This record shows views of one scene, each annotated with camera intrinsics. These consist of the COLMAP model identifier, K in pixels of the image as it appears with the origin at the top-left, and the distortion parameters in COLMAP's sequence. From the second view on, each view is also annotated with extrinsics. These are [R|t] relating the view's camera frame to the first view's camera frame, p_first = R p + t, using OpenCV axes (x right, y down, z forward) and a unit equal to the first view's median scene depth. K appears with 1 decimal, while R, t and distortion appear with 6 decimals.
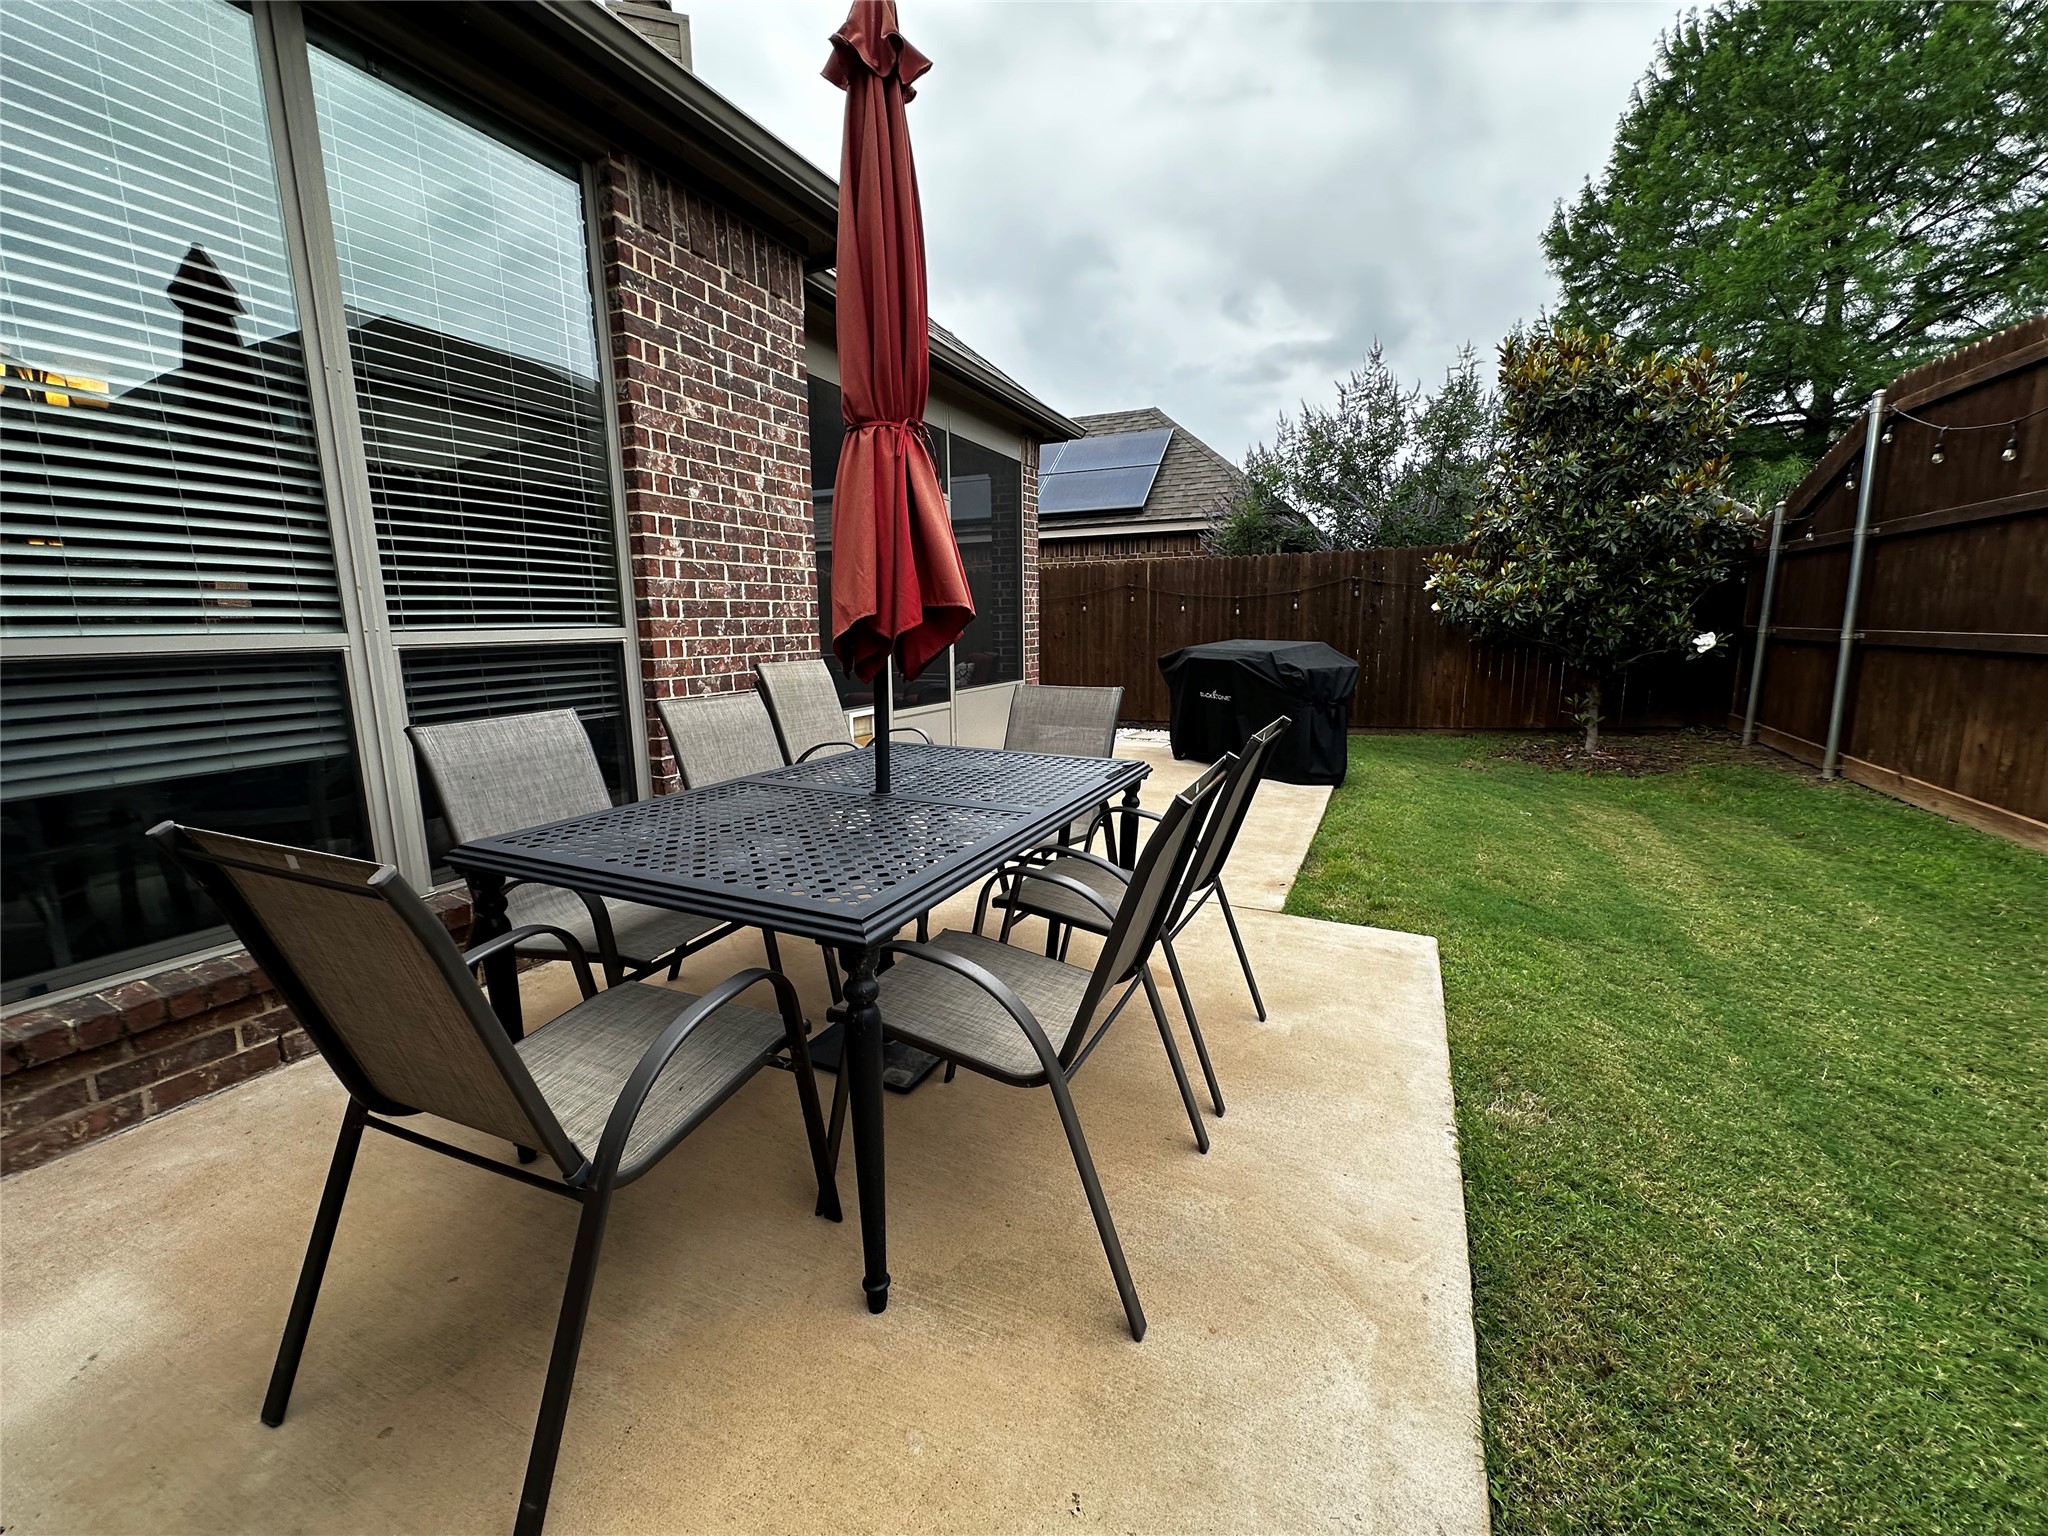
lens RADIAL K [[817.3, 0, 1024.0], [0, 817.3, 768.0], [0, 0, 1]] dist [-0.001852, 0.000427]
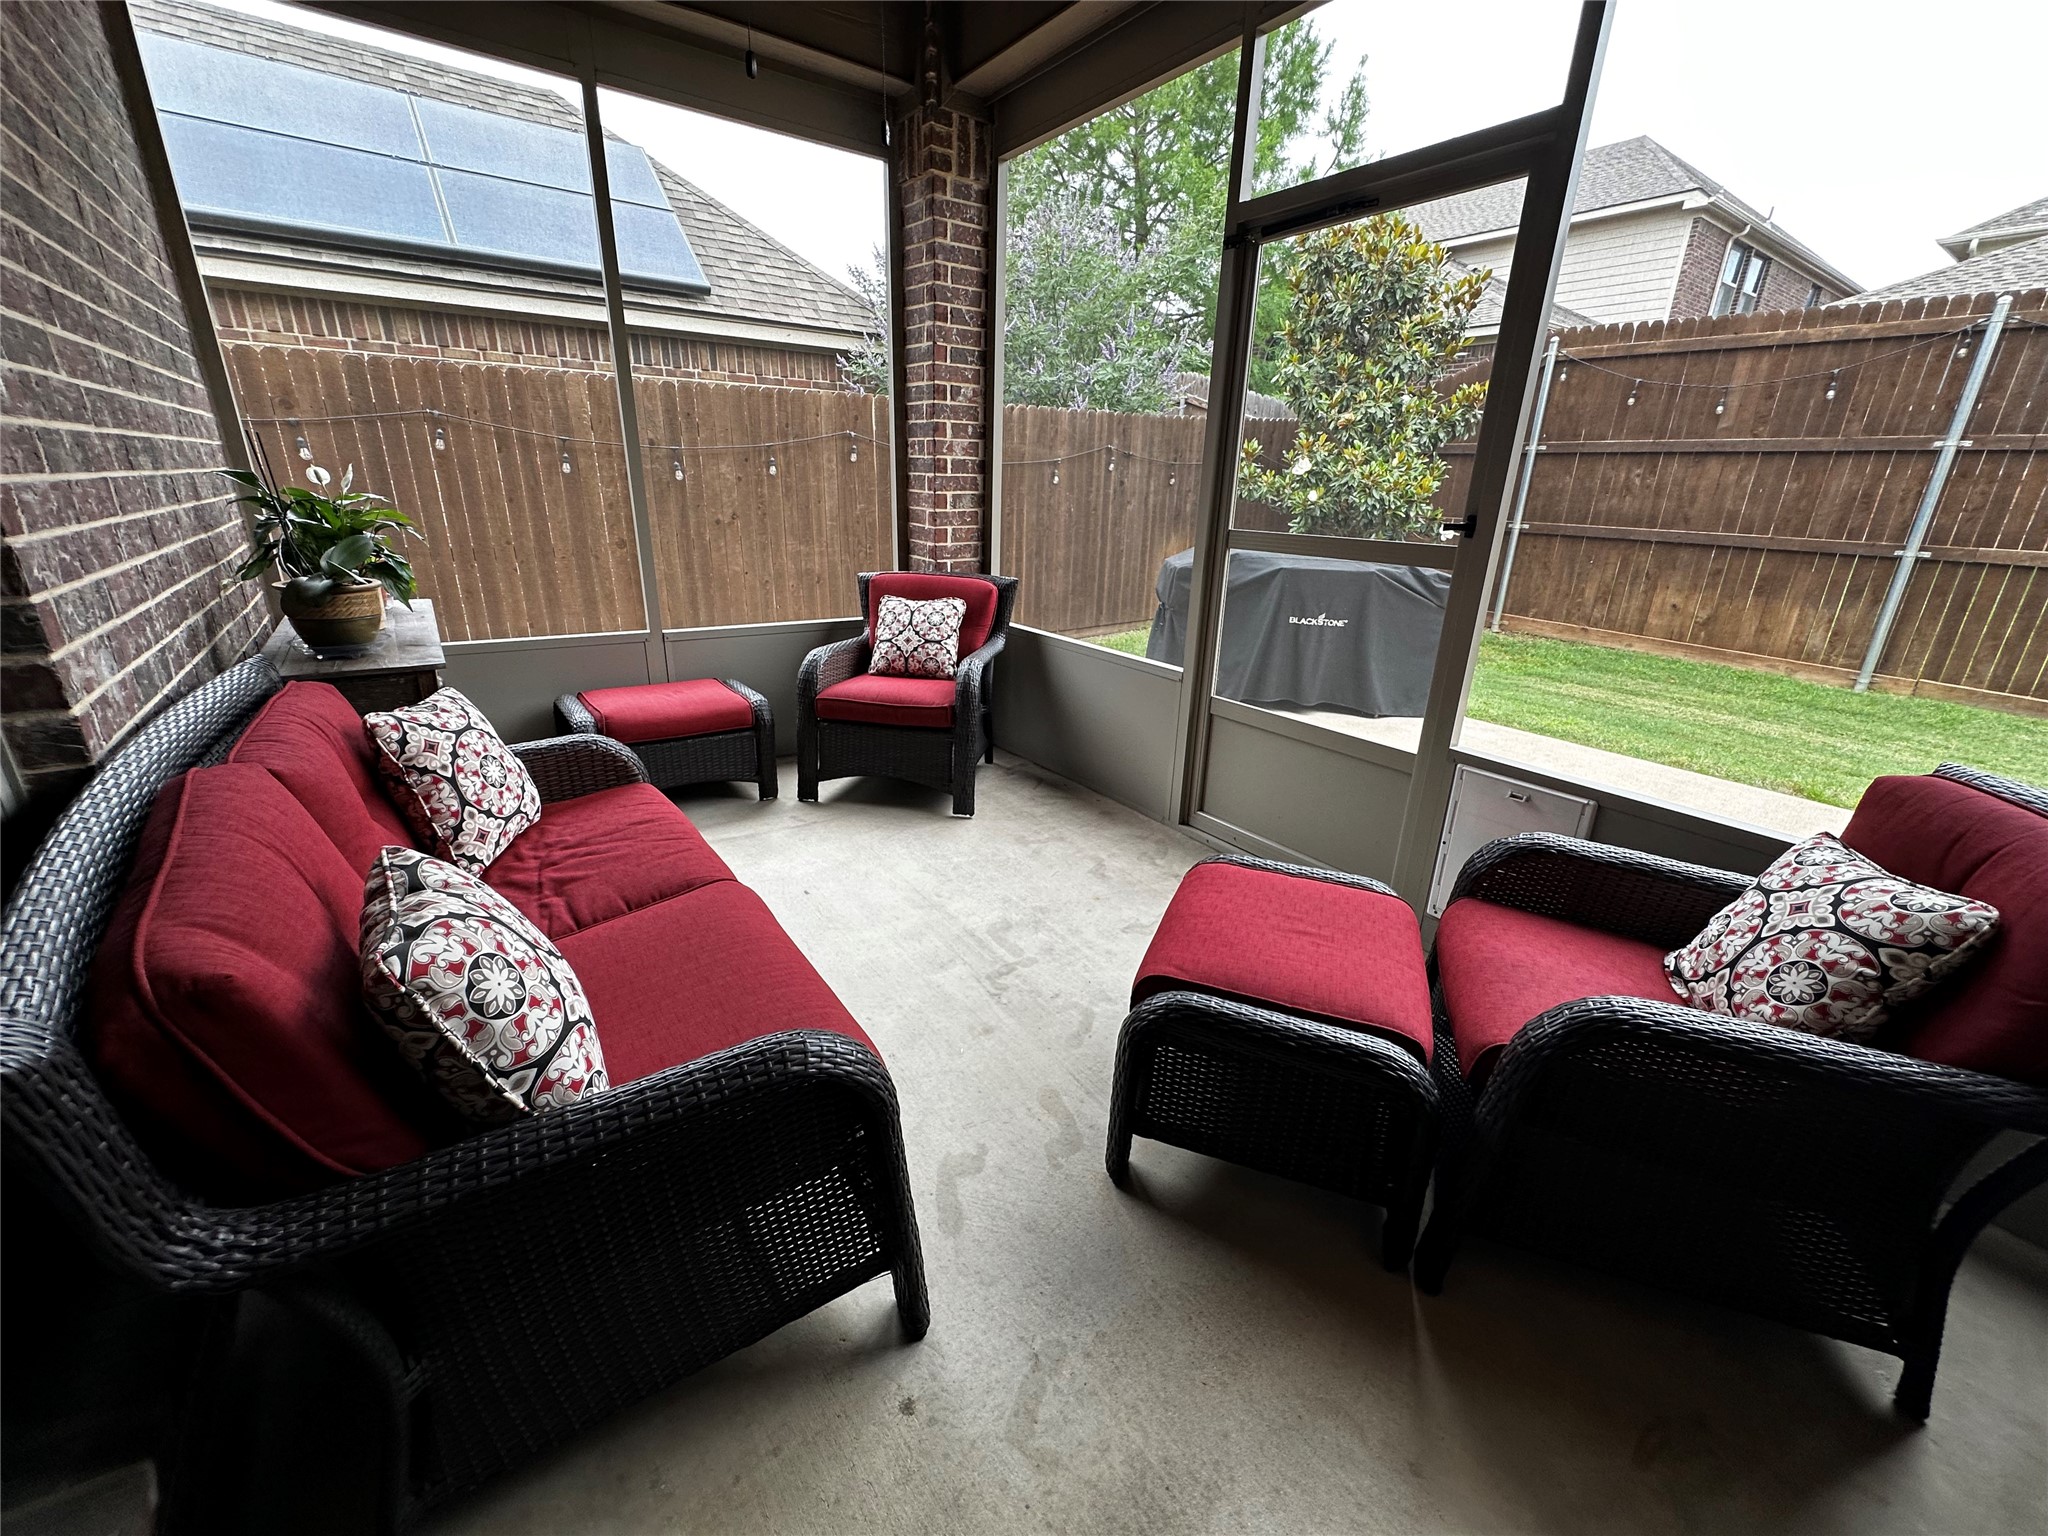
lens RADIAL K [[817.3, 0, 1024.0], [0, 817.3, 768.0], [0, 0, 1]] dist [-0.001852, 0.000427]
pose [[0.492742, -0.267867, 0.827921, -0.407640], [0.120951, 0.963289, 0.239679, -0.124228], [-0.861729, -0.017962, 0.507051, 0.627068]]
